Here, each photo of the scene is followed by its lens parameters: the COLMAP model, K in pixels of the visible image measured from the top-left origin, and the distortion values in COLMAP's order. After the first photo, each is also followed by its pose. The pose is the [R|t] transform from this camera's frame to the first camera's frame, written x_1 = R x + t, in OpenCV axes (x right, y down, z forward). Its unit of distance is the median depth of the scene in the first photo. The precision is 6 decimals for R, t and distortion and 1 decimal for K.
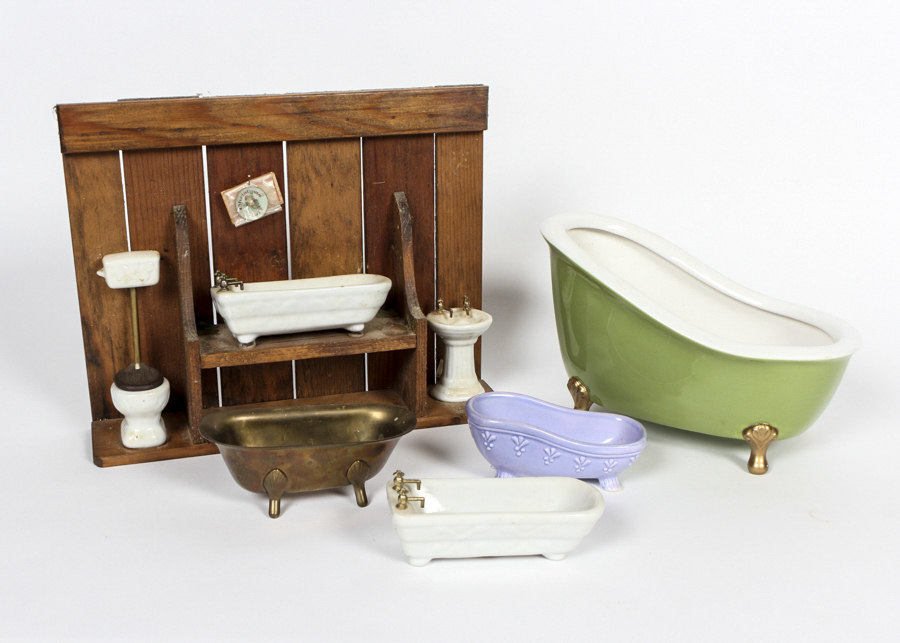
lens RADIAL K [[1127.6, 0, 450.0], [0, 1127.6, 321.5], [0, 0, 1]] dist [-0.018648, -0.015521]
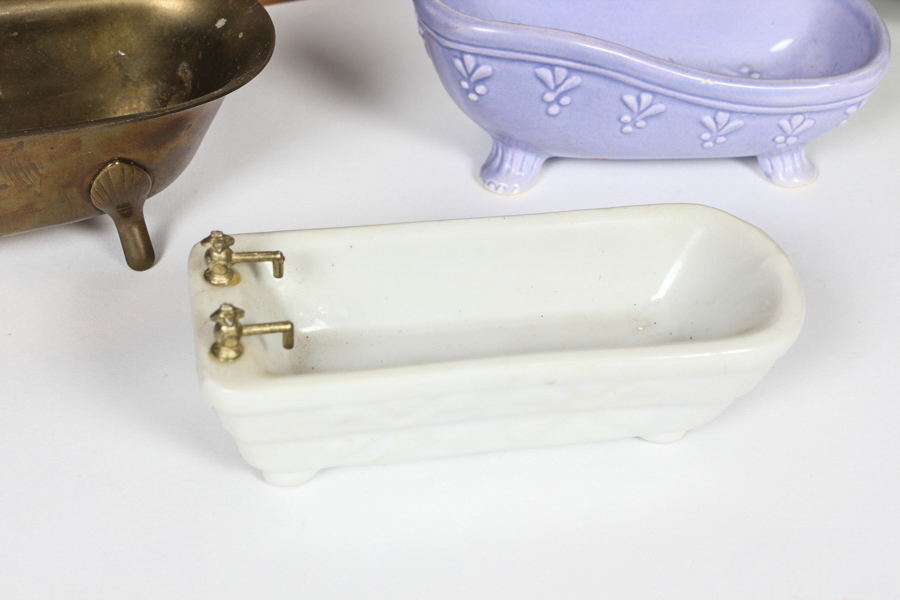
lens RADIAL K [[1773.7, 0, 450.0], [0, 1773.7, 300.0], [0, 0, 1]] dist [-0.038865, 0.020039]
pose [[0.999282, -0.028927, 0.024464, 0.010448], [0.017894, 0.929567, 0.368217, -0.041302], [-0.033393, -0.367515, 0.929418, 0.432292]]
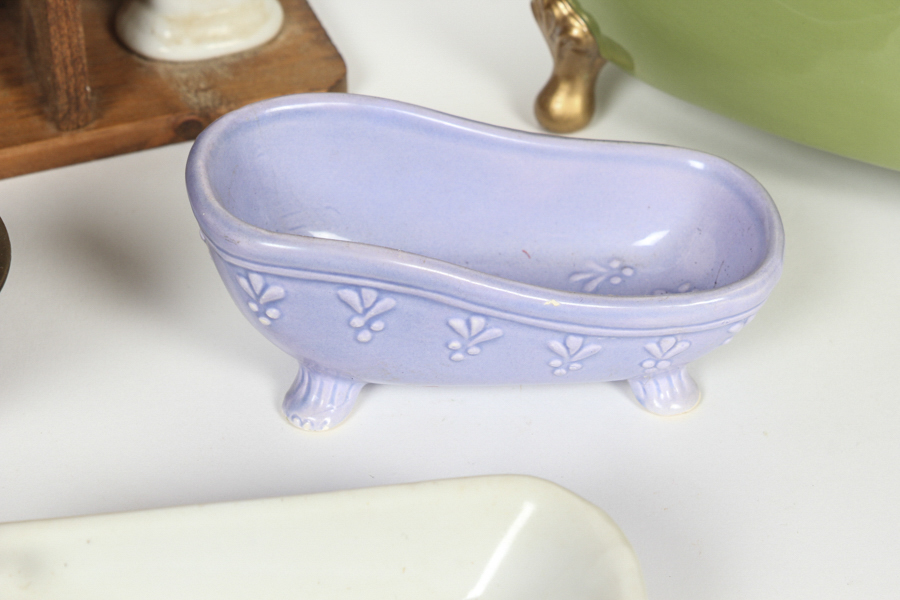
lens RADIAL K [[2139.4, 0, 450.0], [0, 2139.4, 300.0], [0, 0, 1]] dist [-0.031585, -0.049270]
pose [[0.998230, -0.036661, 0.046824, 0.057592], [0.018287, 0.938454, 0.344919, -0.089497], [-0.056587, -0.343452, 0.937464, 0.465211]]
